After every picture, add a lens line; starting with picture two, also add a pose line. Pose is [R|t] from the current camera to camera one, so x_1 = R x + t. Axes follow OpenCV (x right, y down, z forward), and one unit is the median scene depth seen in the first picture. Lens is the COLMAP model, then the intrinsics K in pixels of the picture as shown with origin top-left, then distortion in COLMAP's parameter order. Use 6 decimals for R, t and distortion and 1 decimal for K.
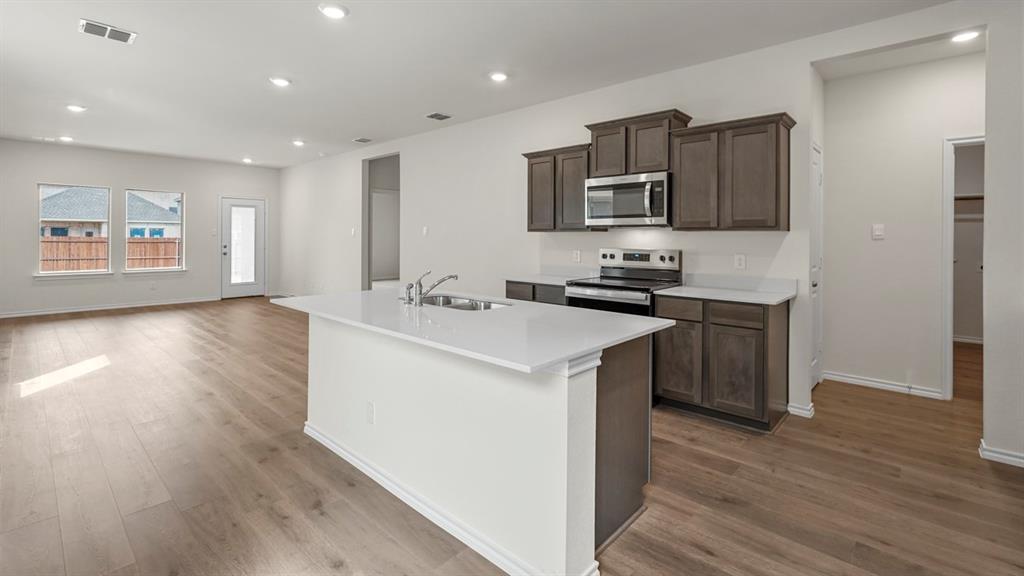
lens RADIAL K [[450.2, 0, 502.8], [0, 450.2, 244.7], [0, 0, 1]] dist [-0.007374, 0.004666]
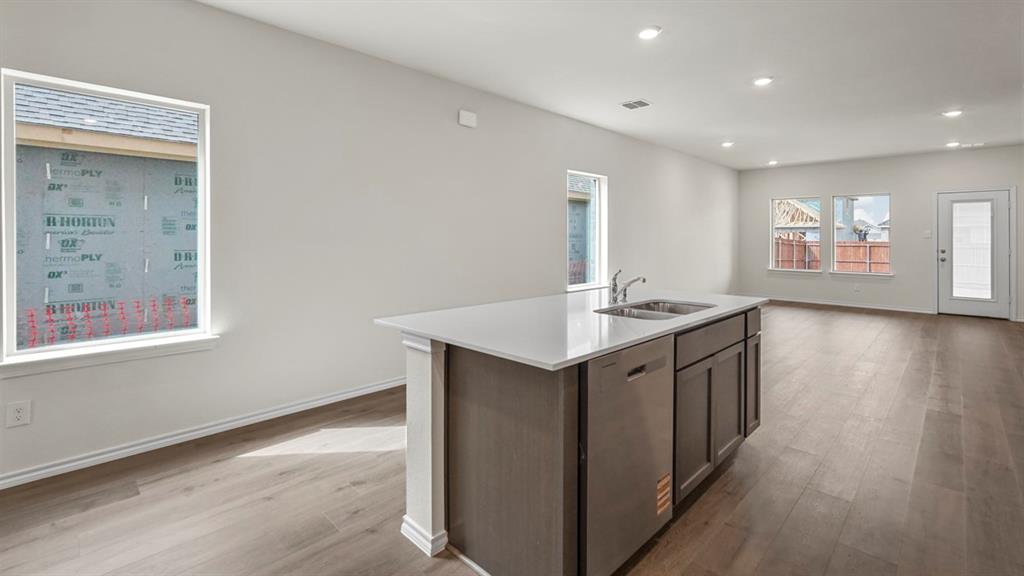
lens RADIAL K [[450.2, 0, 512.5], [0, 450.2, 249.3], [0, 0, 1]] dist [-0.007374, 0.004666]
pose [[-0.023094, 0.017202, -0.999585, 0.402915], [-0.020495, 0.999634, 0.017677, 0.002520], [0.999523, 0.020895, -0.022733, 0.368894]]
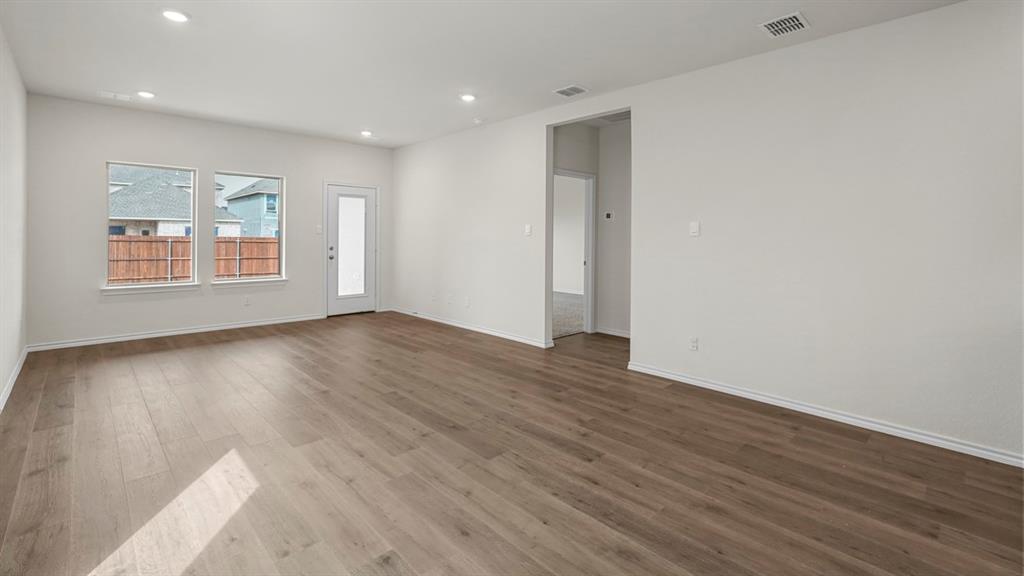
lens RADIAL K [[450.2, 0, 504.9], [0, 450.2, 246.9], [0, 0, 1]] dist [-0.007374, 0.004666]
pose [[0.998071, 0.002813, -0.062013, -0.464645], [-0.002383, 0.999973, 0.007006, -0.008681], [0.062031, -0.006844, 0.998051, 0.421722]]
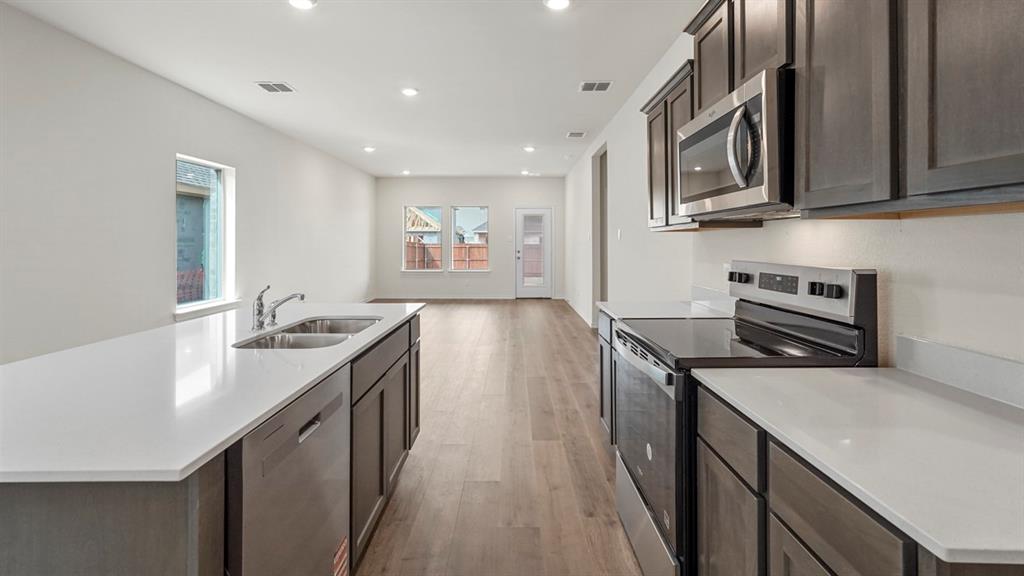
lens RADIAL K [[450.2, 0, 505.3], [0, 450.2, 238.3], [0, 0, 1]] dist [-0.007374, 0.004666]
pose [[0.677050, -0.013093, -0.735821, 0.319289], [-0.007241, 0.999675, -0.024451, -0.002056], [0.735901, 0.021883, 0.676735, 0.363511]]
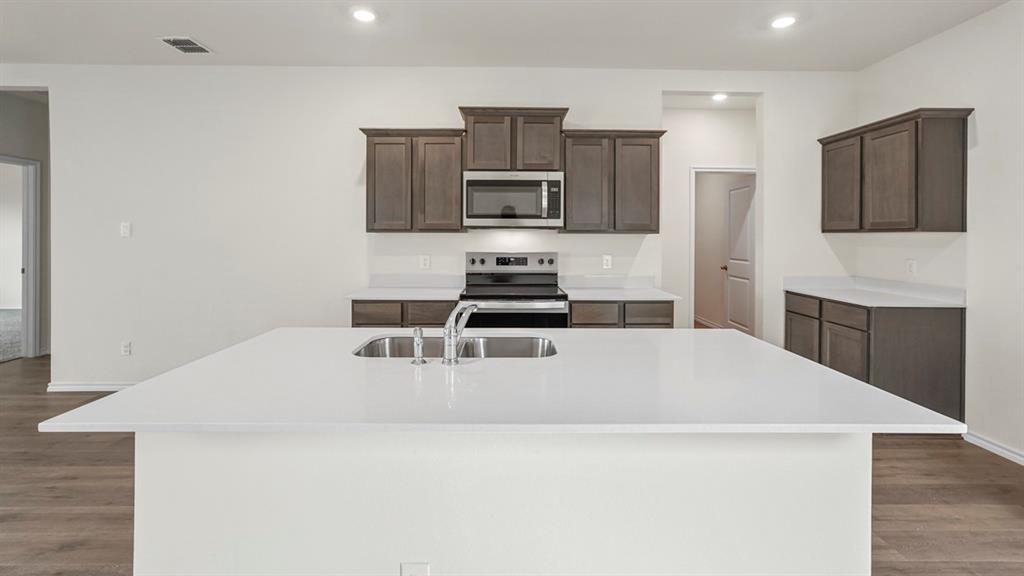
lens RADIAL K [[450.2, 0, 541.9], [0, 450.2, 243.1], [0, 0, 1]] dist [-0.007374, 0.004666]
pose [[0.728327, -0.010266, 0.685153, -0.208545], [0.010038, 0.999940, 0.004311, -0.009056], [-0.685156, 0.003738, 0.728386, 0.207644]]
